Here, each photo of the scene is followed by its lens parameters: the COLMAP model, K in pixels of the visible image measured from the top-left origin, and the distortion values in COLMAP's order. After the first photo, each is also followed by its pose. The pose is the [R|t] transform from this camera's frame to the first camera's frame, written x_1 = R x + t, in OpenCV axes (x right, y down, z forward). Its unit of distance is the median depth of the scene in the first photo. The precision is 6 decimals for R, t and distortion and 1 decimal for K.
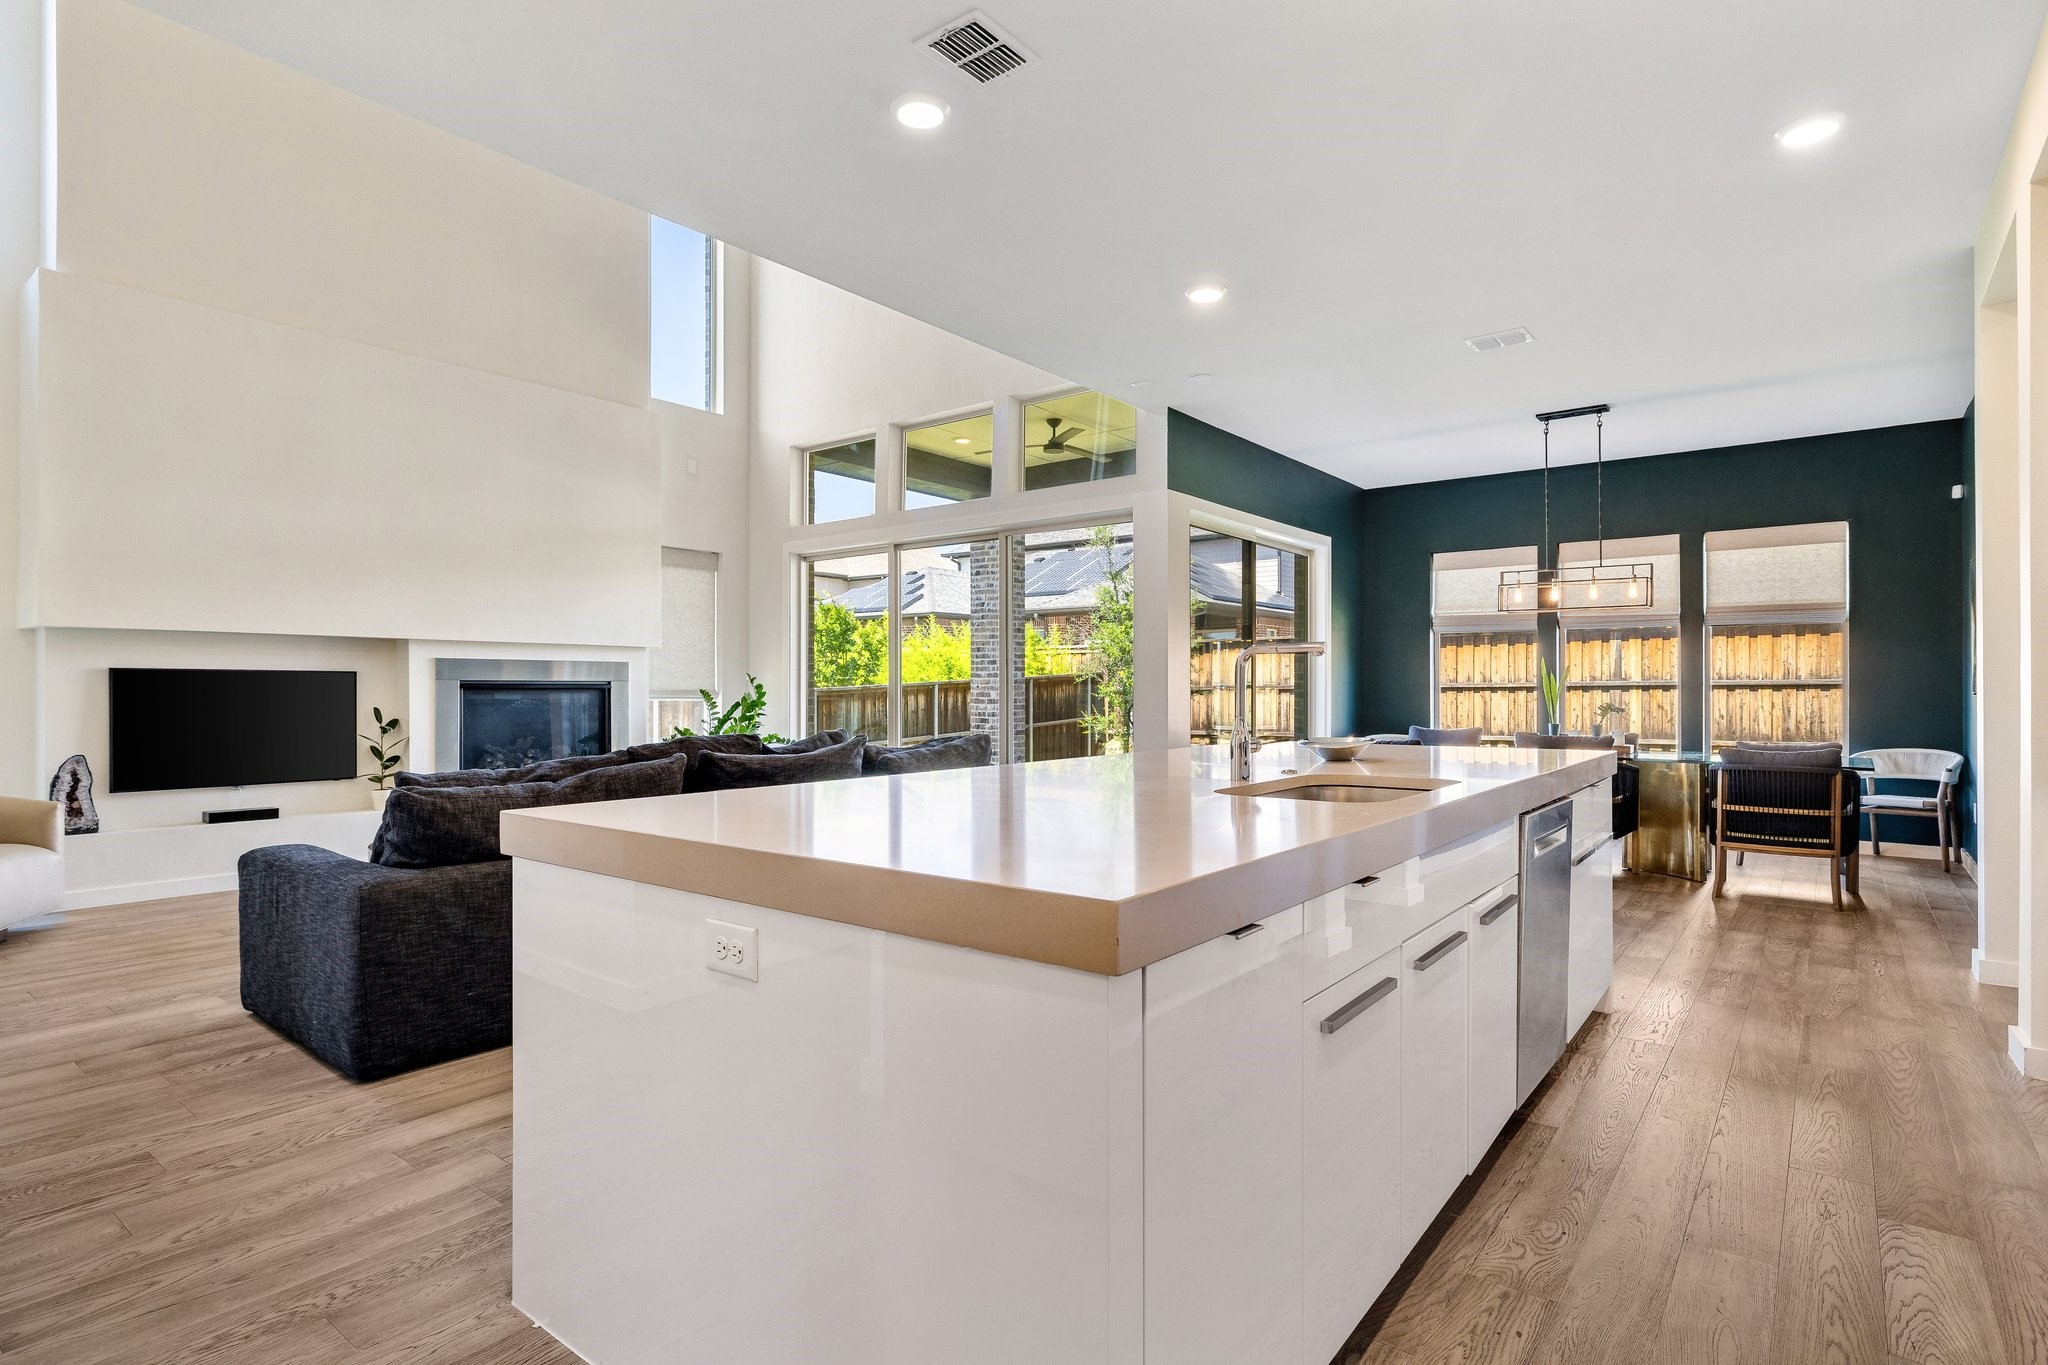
lens RADIAL K [[1045.2, 0, 1023.6], [0, 1045.2, 690.1], [0, 0, 1]] dist [-0.003717, 0.000943]
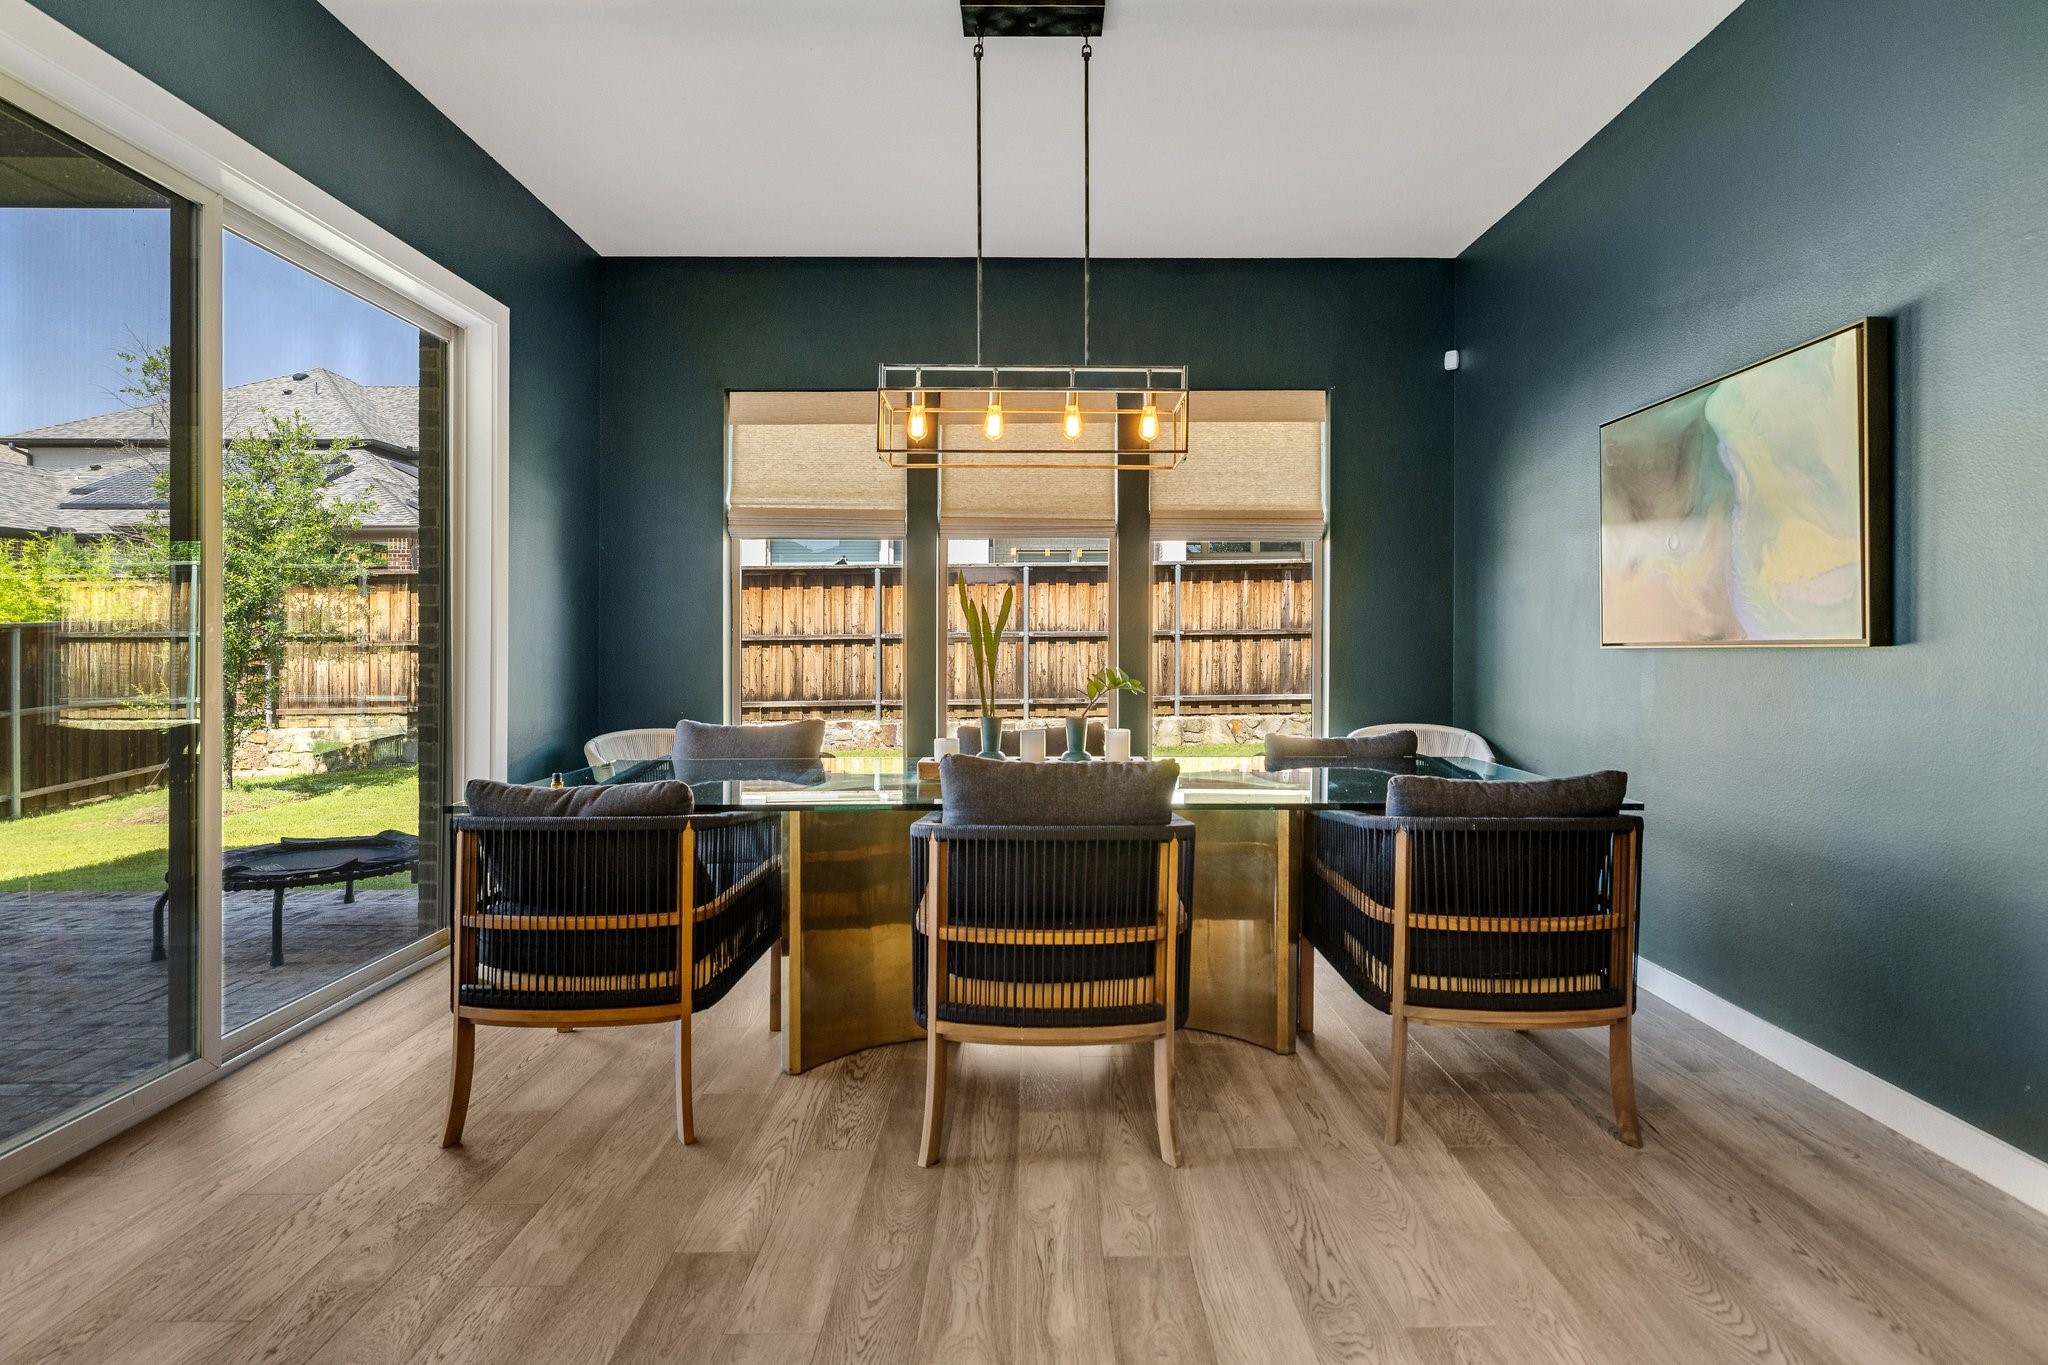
lens RADIAL K [[994.7, 0, 1040.4], [0, 994.7, 634.8], [0, 0, 1]] dist [-0.000456, 0.000096]
pose [[0.782383, 0.001338, 0.622796, 0.255764], [0.004825, 0.999955, -0.008210, 0.000530], [-0.622779, 0.009429, 0.782341, 0.644727]]
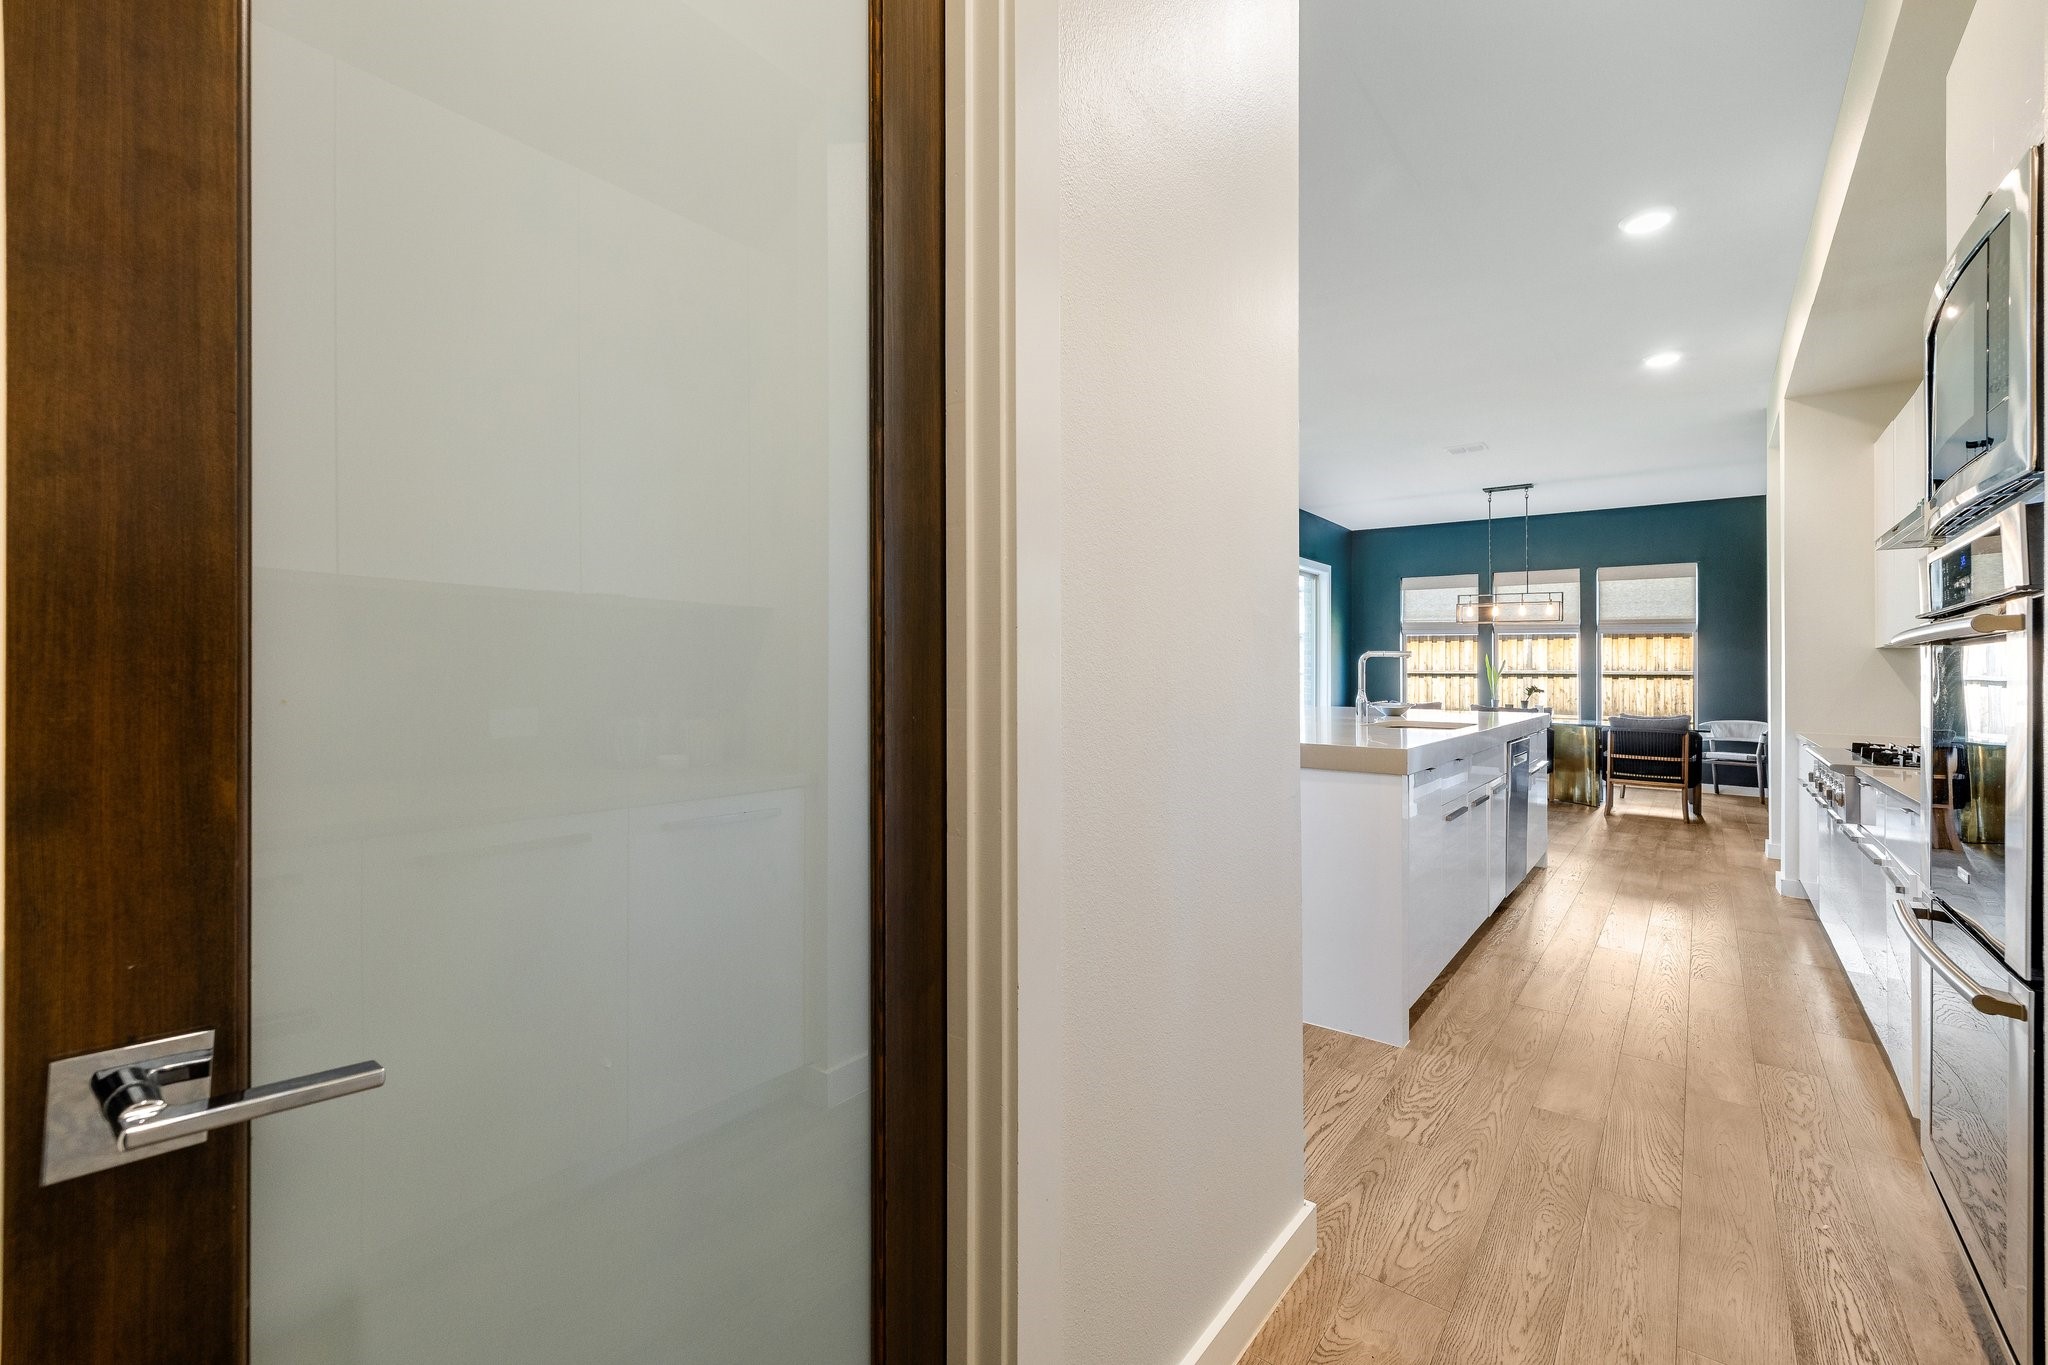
lens RADIAL K [[882.3, 0, 1023.7], [0, 882.3, 650.8], [0, 0, 1]] dist [-0.000524, 0.001134]
pose [[0.999883, 0.014252, 0.005529, -0.154784], [-0.014127, 0.999659, -0.021942, 0.000160], [-0.005839, 0.021862, 0.999744, -0.225000]]
